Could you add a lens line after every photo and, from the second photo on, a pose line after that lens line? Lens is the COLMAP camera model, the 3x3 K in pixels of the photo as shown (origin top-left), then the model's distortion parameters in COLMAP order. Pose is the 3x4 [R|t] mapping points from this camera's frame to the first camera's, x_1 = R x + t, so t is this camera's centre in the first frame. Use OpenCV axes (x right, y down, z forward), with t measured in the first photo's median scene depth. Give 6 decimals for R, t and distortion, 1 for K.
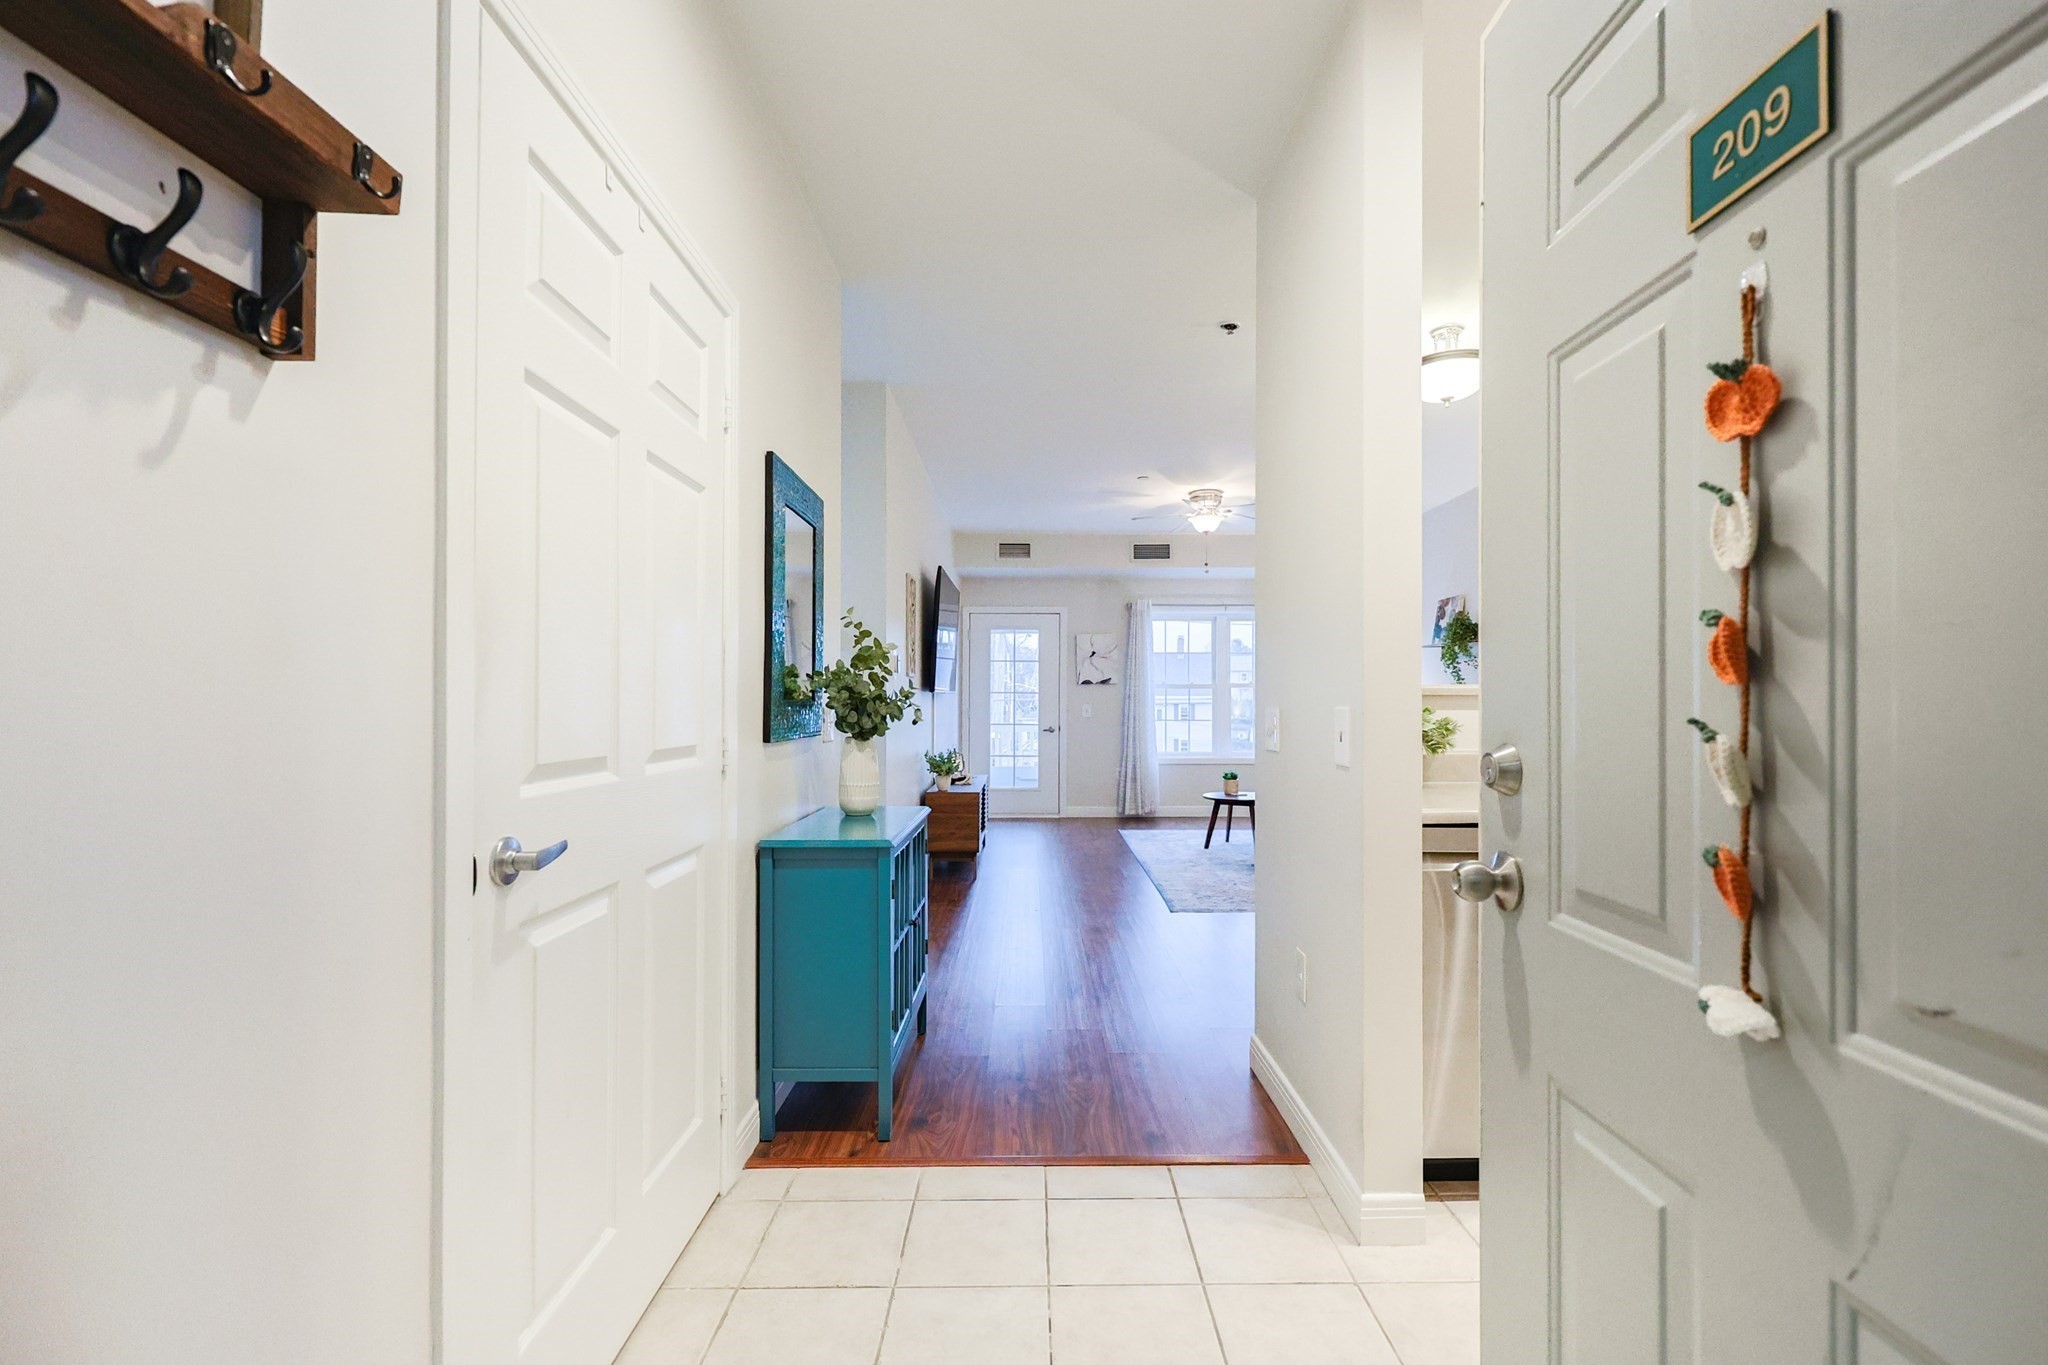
lens RADIAL K [[871.9, 0, 1039.2], [0, 871.9, 691.1], [0, 0, 1]] dist [-0.004005, -0.000084]
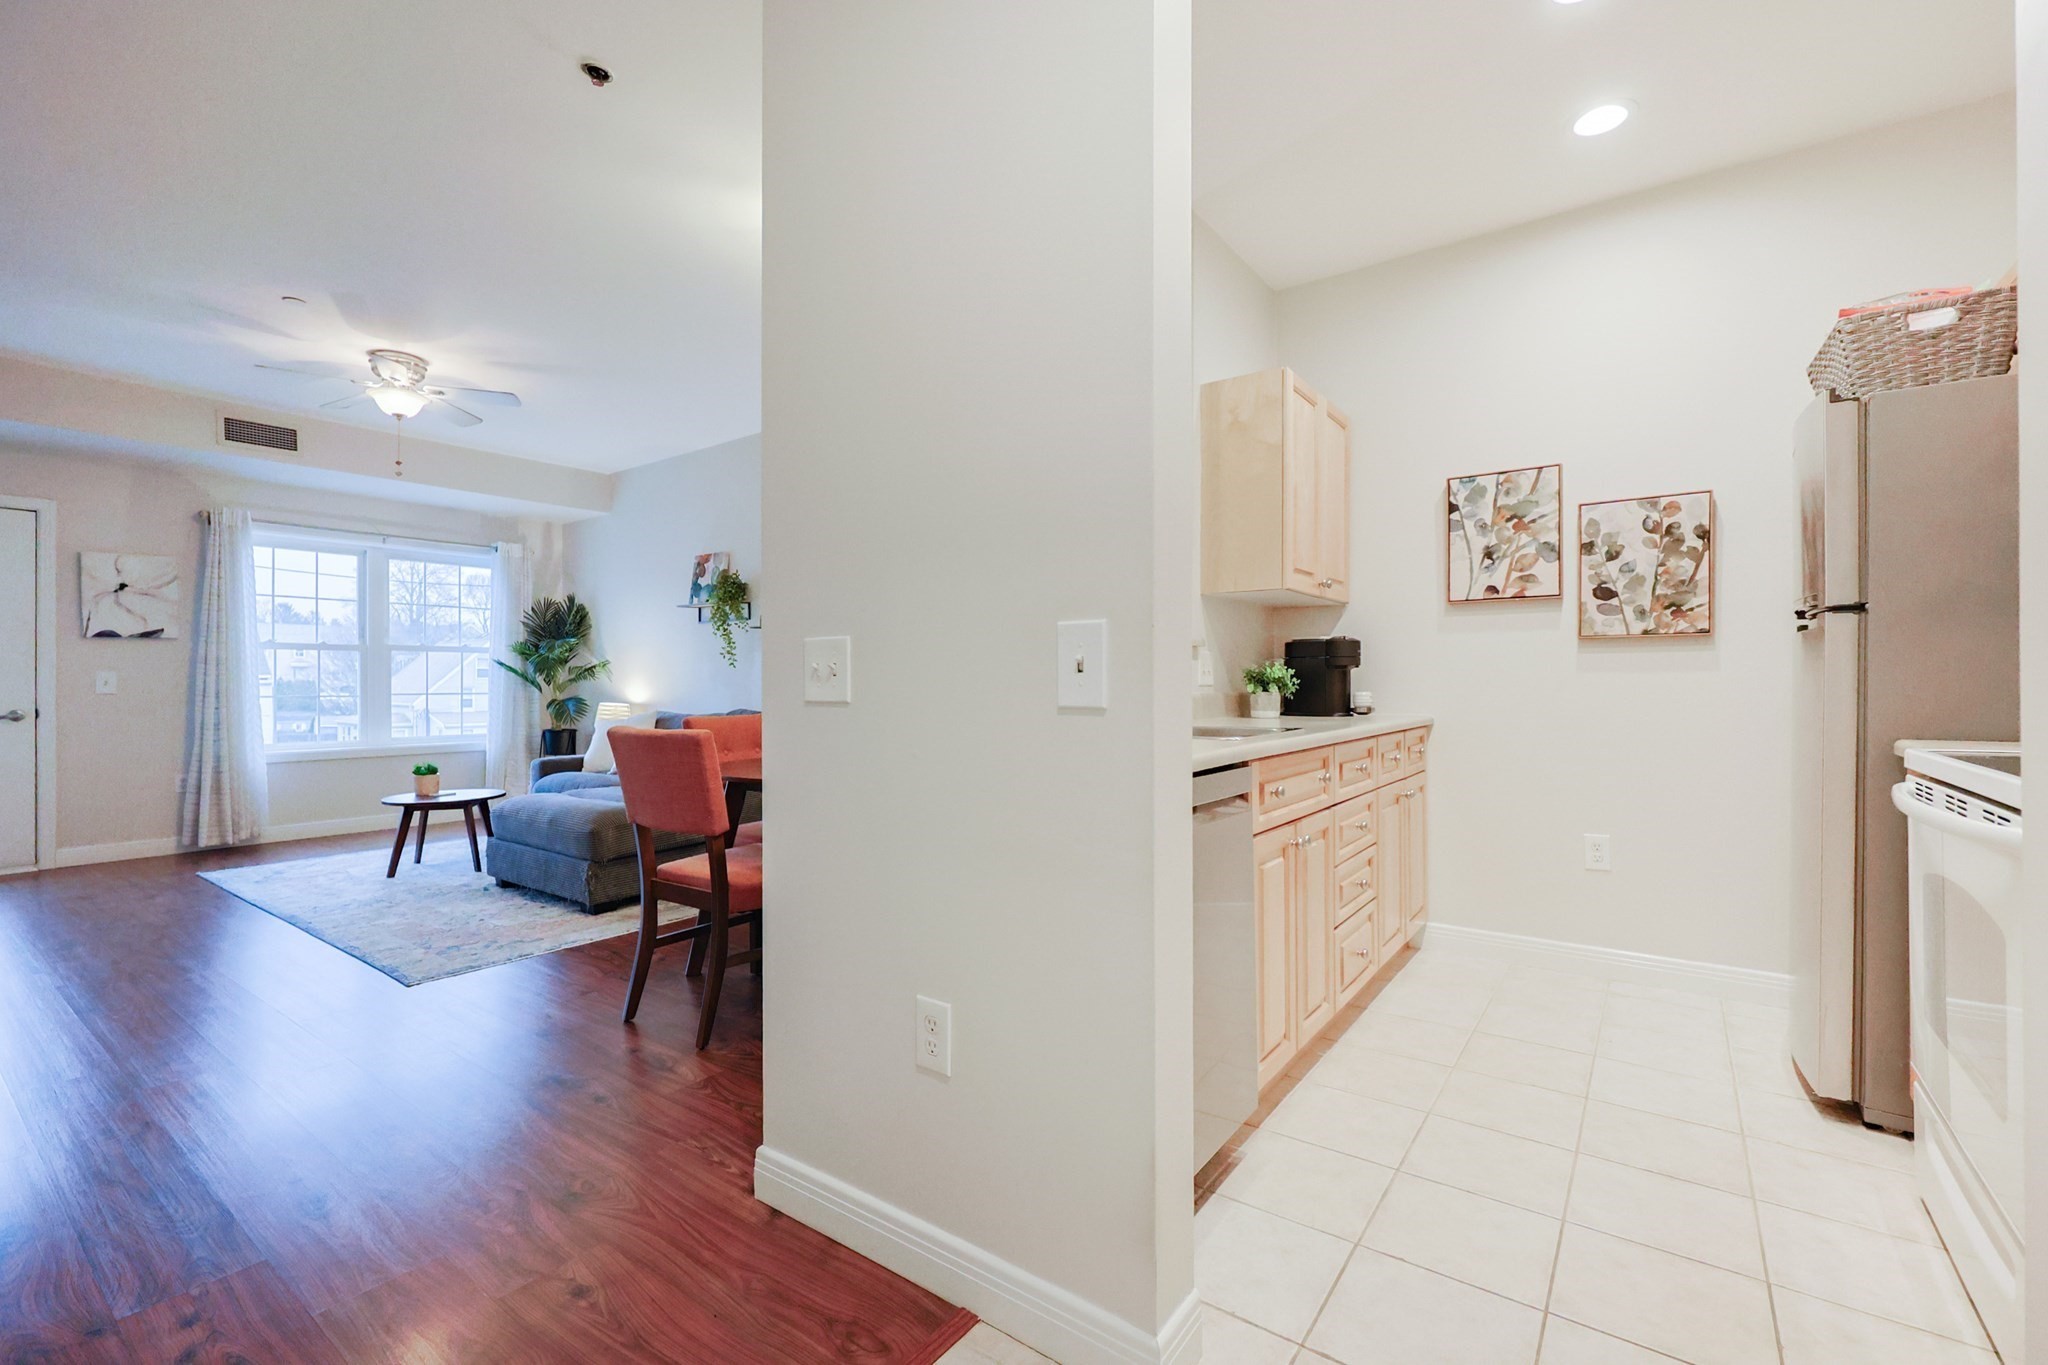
lens RADIAL K [[879.8, 0, 1029.8], [0, 879.8, 681.6], [0, 0, 1]] dist [0.001096, -0.000062]
pose [[0.599852, 0.000168, 0.800111, -0.051173], [-0.007788, 0.999954, 0.005629, 0.014825], [-0.800073, -0.009608, 0.599825, 0.148114]]
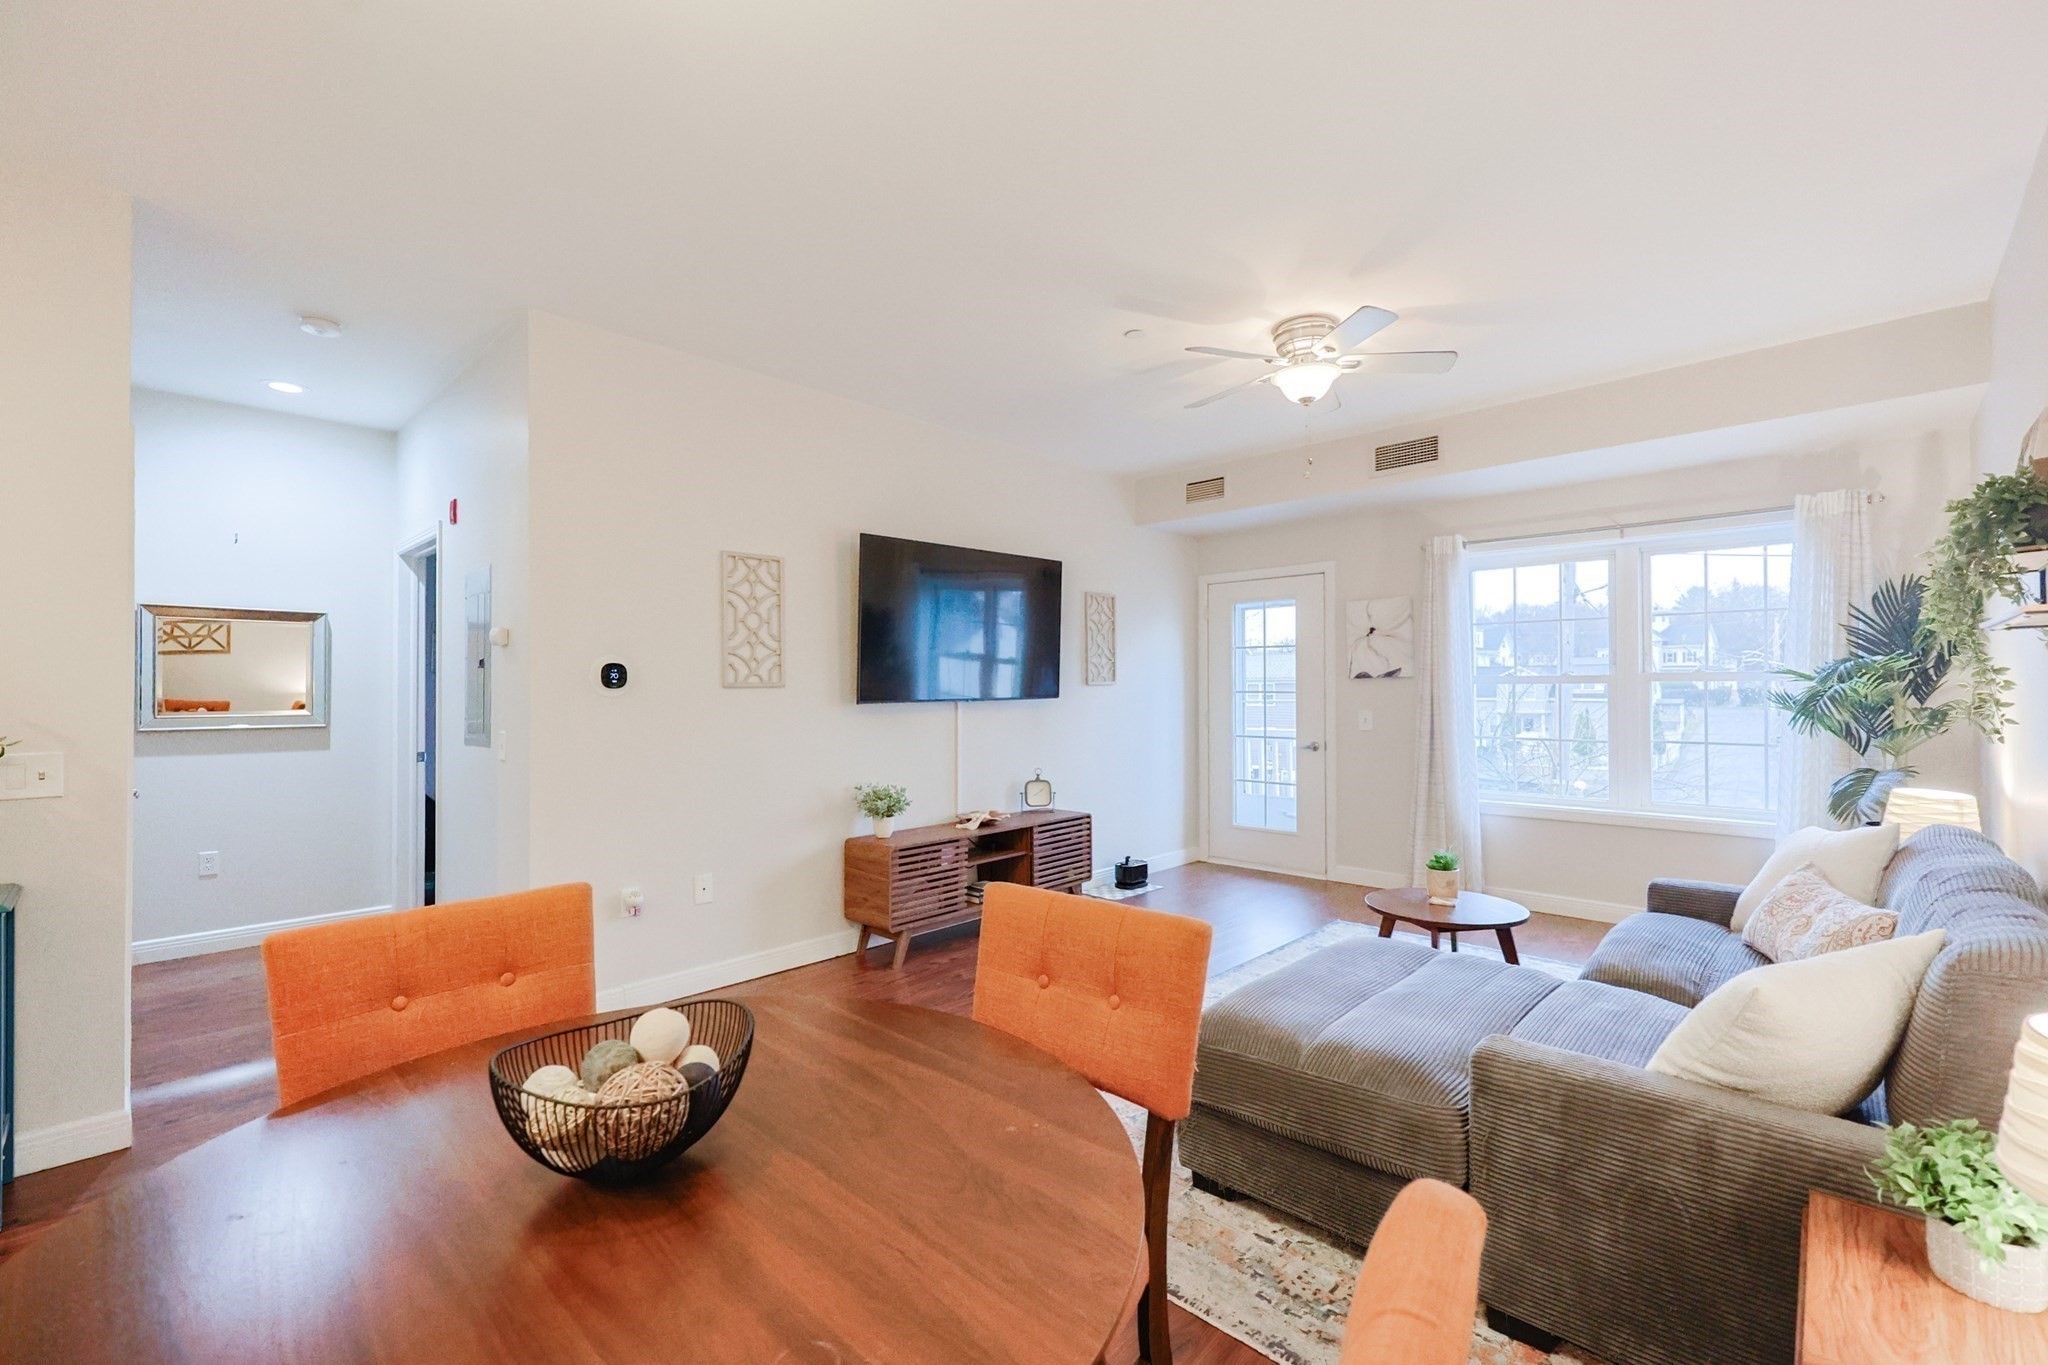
lens RADIAL K [[865.0, 0, 1024.0], [0, 865.0, 682.5], [0, 0, 1]] dist [0.000173, -0.000731]
pose [[0.712964, -0.008220, -0.701153, 0.344507], [0.015851, 0.999865, 0.004396, -0.012535], [0.701022, -0.014248, 0.712998, 0.395486]]
